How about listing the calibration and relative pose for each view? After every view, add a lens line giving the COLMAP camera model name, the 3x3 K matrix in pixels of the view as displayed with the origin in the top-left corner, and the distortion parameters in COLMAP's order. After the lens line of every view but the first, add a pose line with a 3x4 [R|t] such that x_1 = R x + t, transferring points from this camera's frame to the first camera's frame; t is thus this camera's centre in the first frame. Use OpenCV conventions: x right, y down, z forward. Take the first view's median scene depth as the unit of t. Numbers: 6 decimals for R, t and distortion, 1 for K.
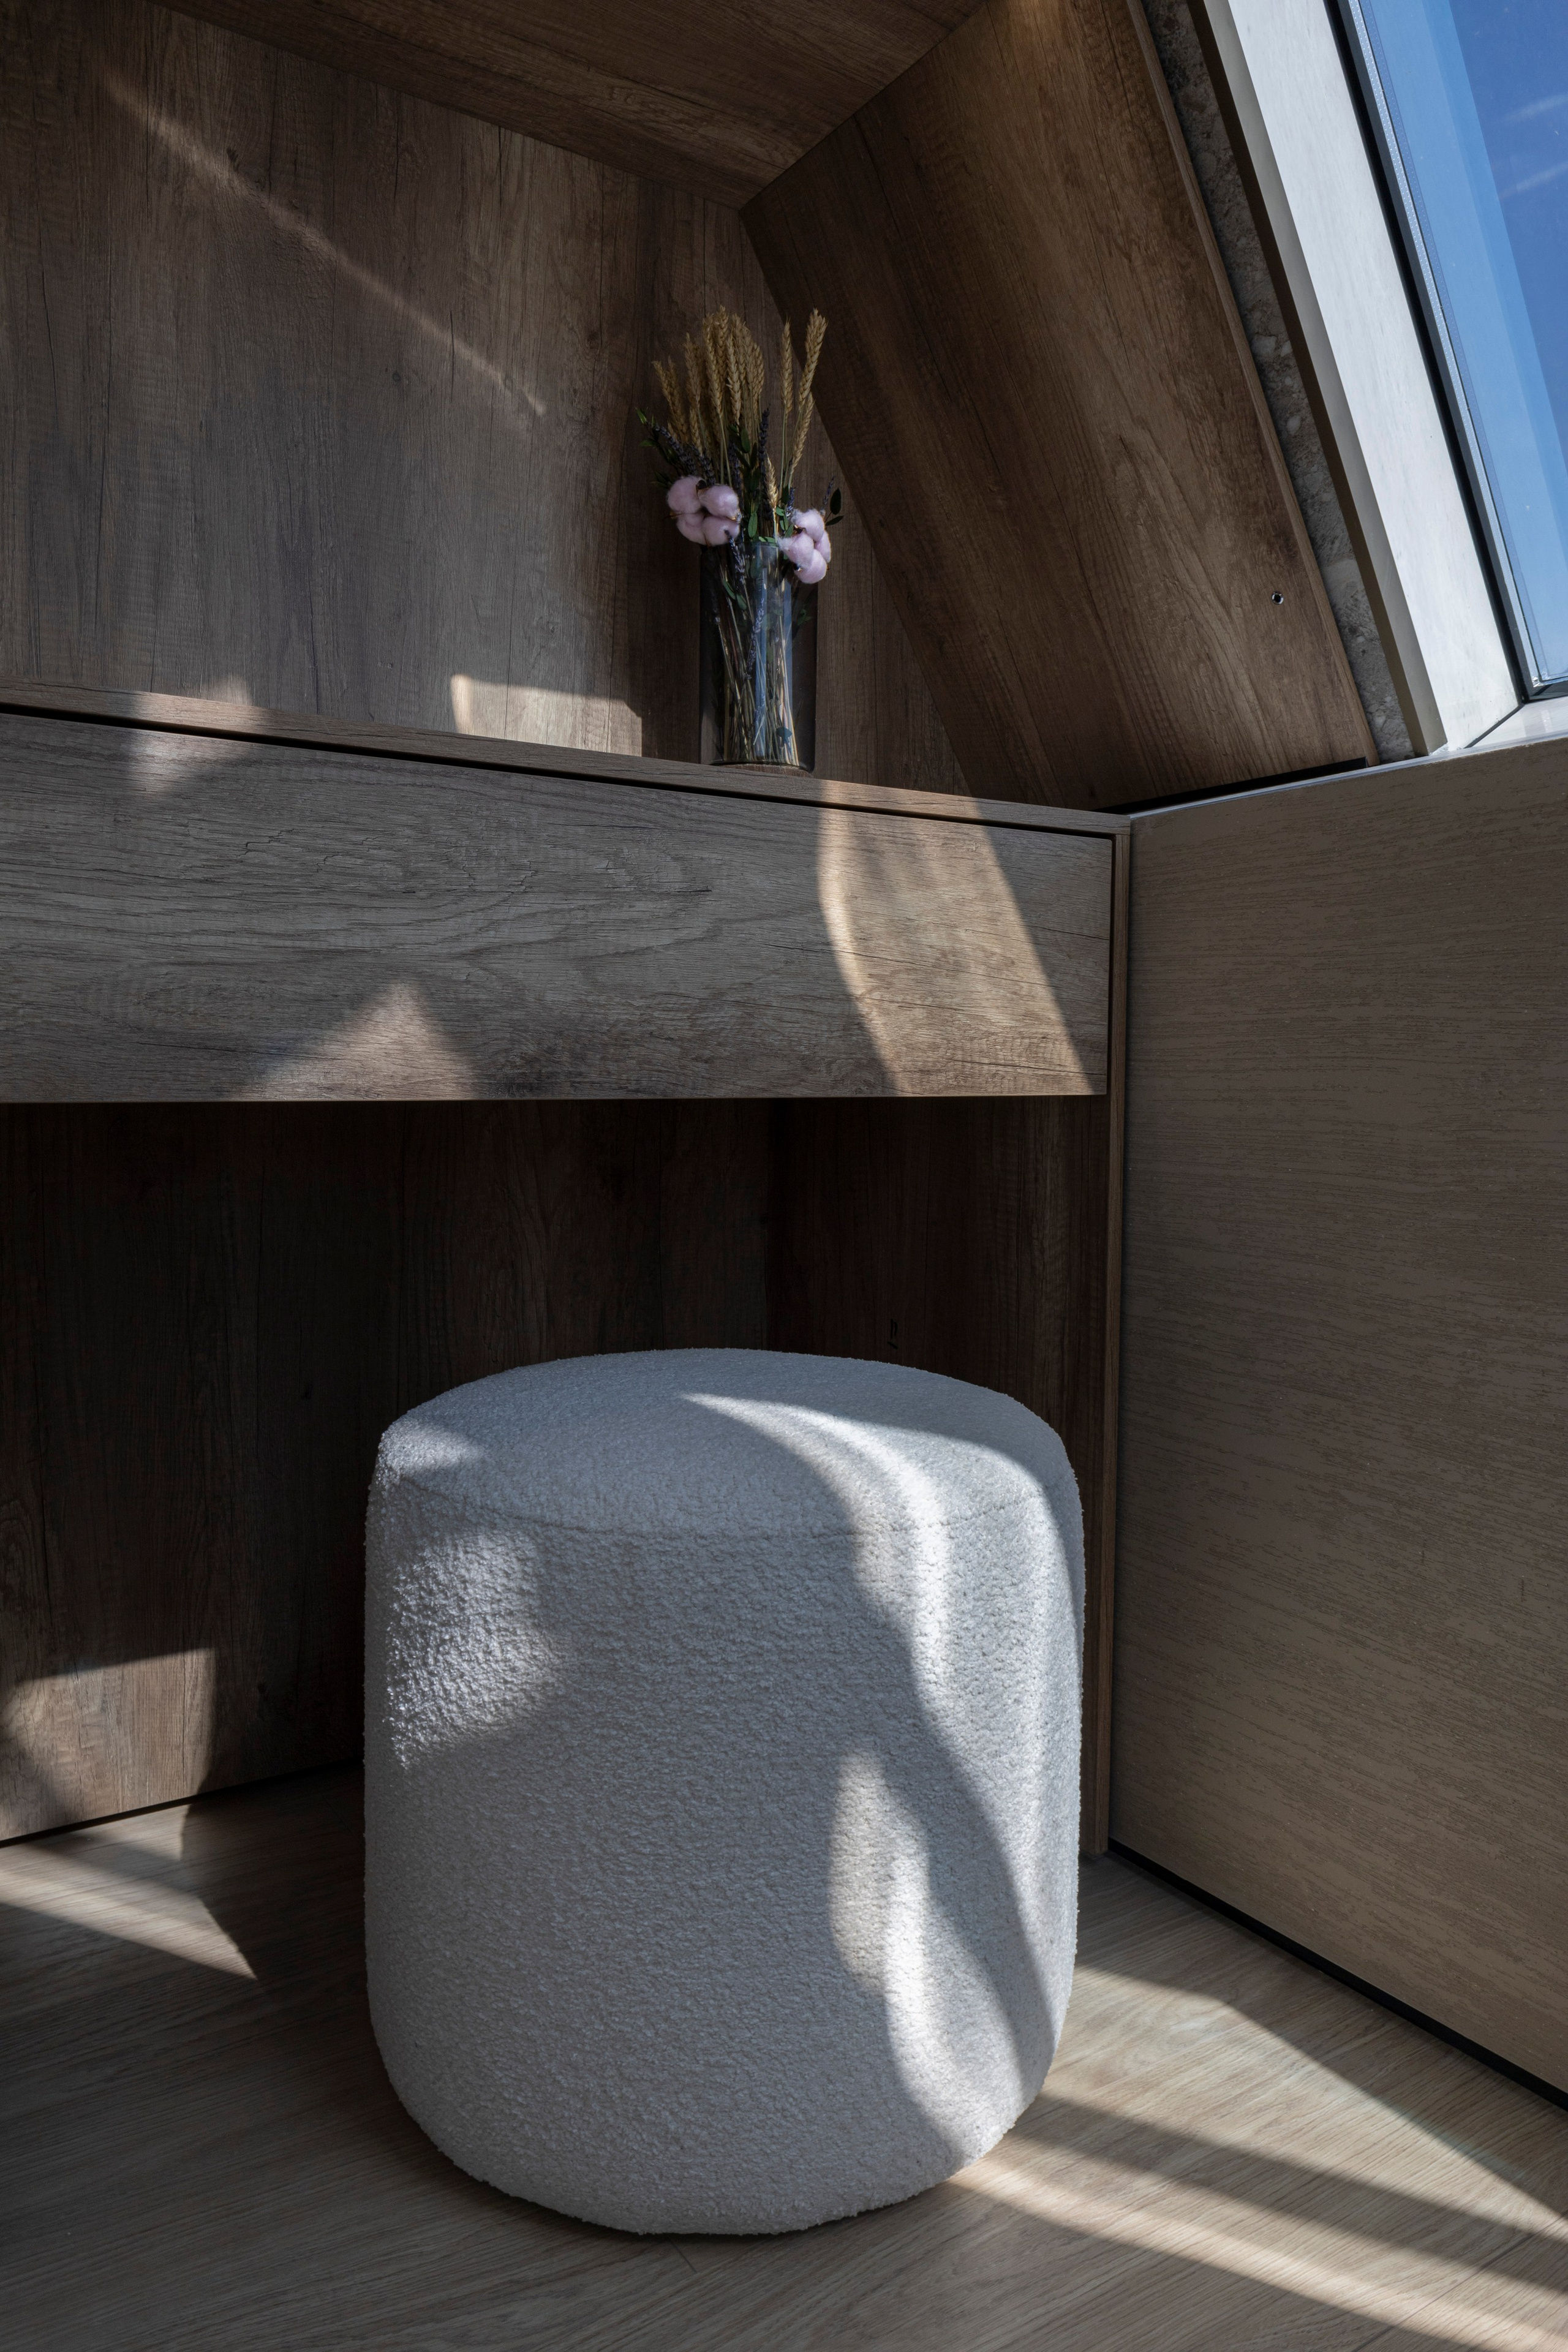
lens RADIAL K [[1509.1, 0, 786.5], [0, 1509.1, 1178.1], [0, 0, 1]] dist [0.015764, -0.012169]
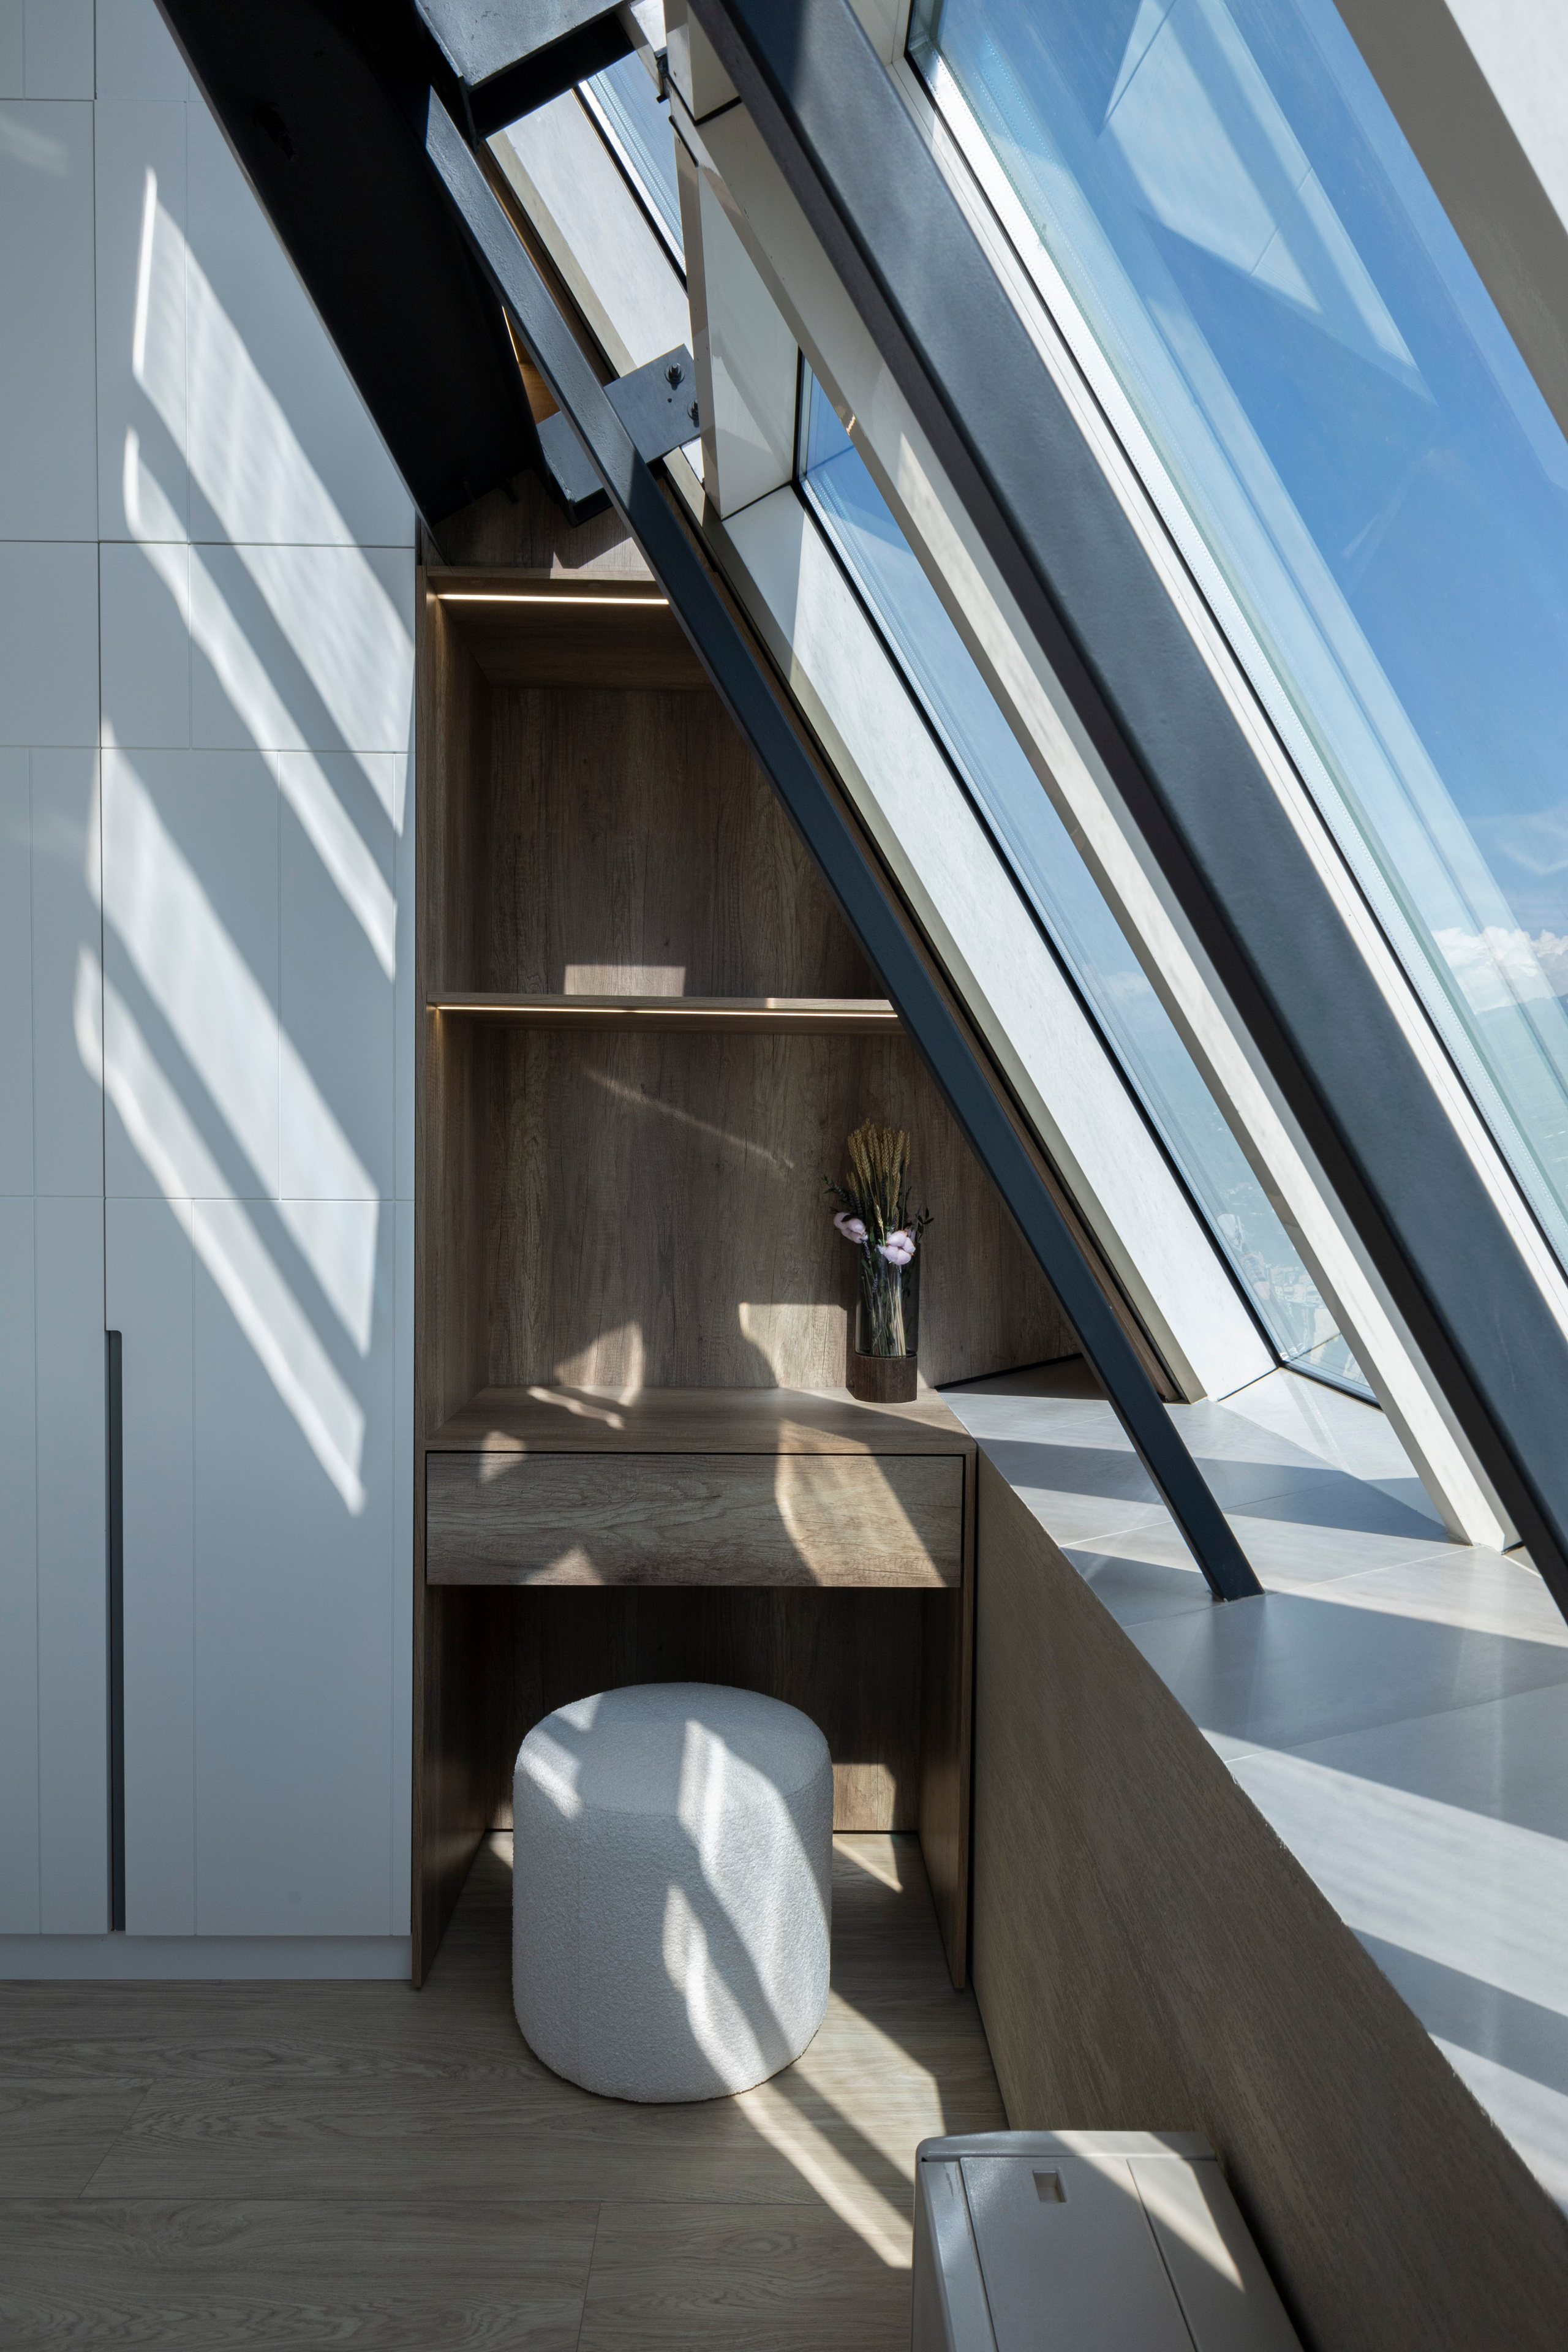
lens RADIAL K [[1495.2, 0, 925.9], [0, 1495.2, 1171.0], [0, 0, 1]] dist [0.004719, -0.001025]
pose [[0.864703, 0.035545, -0.501024, 1.115331], [-0.053881, 0.998301, -0.022168, -0.542200], [0.499385, 0.046164, 0.865149, -0.687733]]
